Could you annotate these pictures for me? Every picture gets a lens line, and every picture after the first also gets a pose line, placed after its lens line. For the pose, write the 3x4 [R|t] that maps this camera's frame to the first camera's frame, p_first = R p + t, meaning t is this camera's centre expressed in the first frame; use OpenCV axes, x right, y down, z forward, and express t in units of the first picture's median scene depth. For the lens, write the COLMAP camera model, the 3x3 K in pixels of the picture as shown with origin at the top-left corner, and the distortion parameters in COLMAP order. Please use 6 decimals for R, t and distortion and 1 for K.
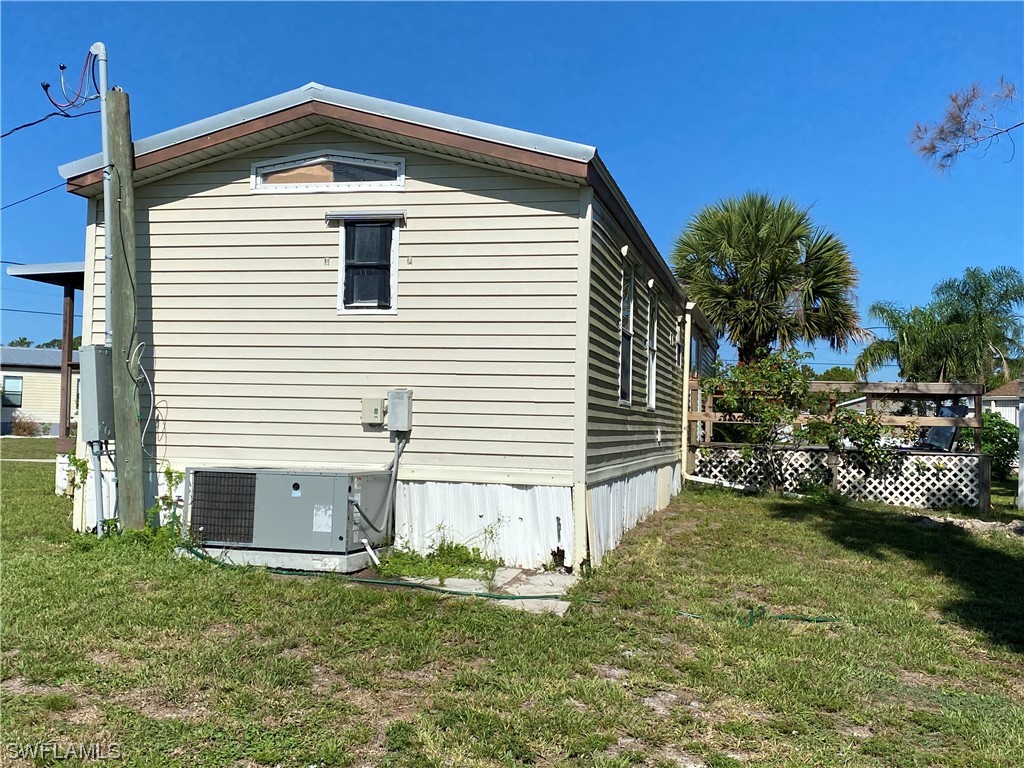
lens RADIAL K [[1084.6, 0, 512.0], [0, 1084.6, 384.0], [0, 0, 1]] dist [0.208549, -0.499868]
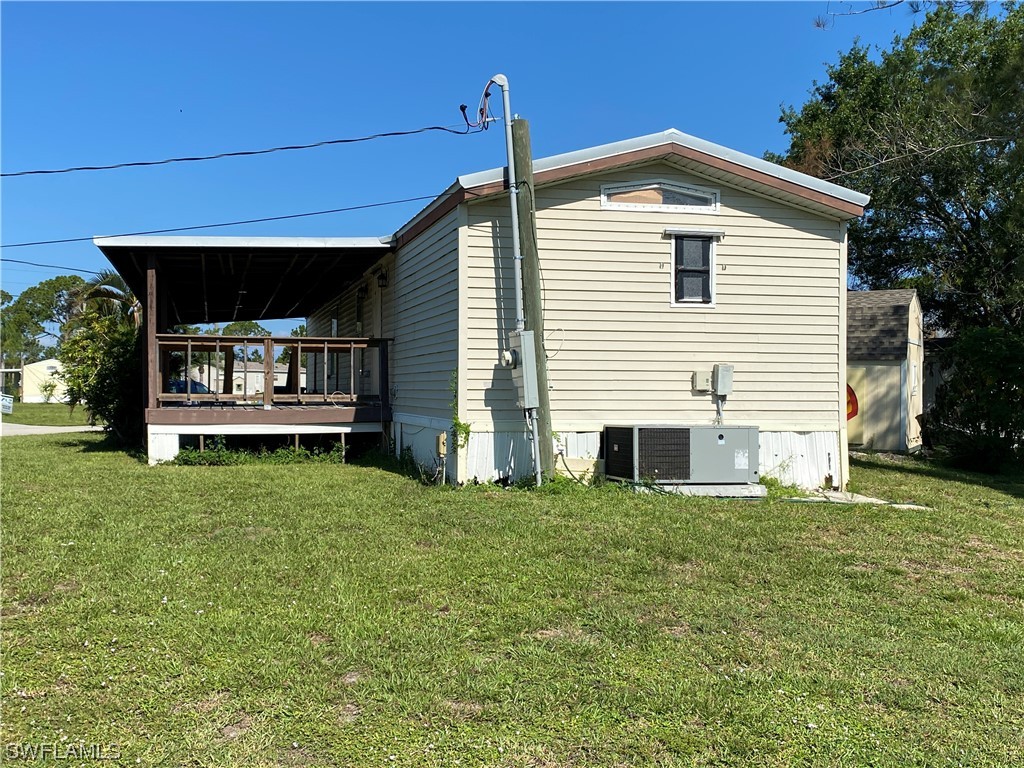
lens RADIAL K [[1084.6, 0, 512.0], [0, 1084.6, 384.0], [0, 0, 1]] dist [0.208549, -0.499868]
pose [[0.876922, -0.015752, 0.480374, -0.965670], [-0.003064, 0.999259, 0.038360, -0.021084], [-0.480623, -0.035111, 0.876224, -0.057734]]
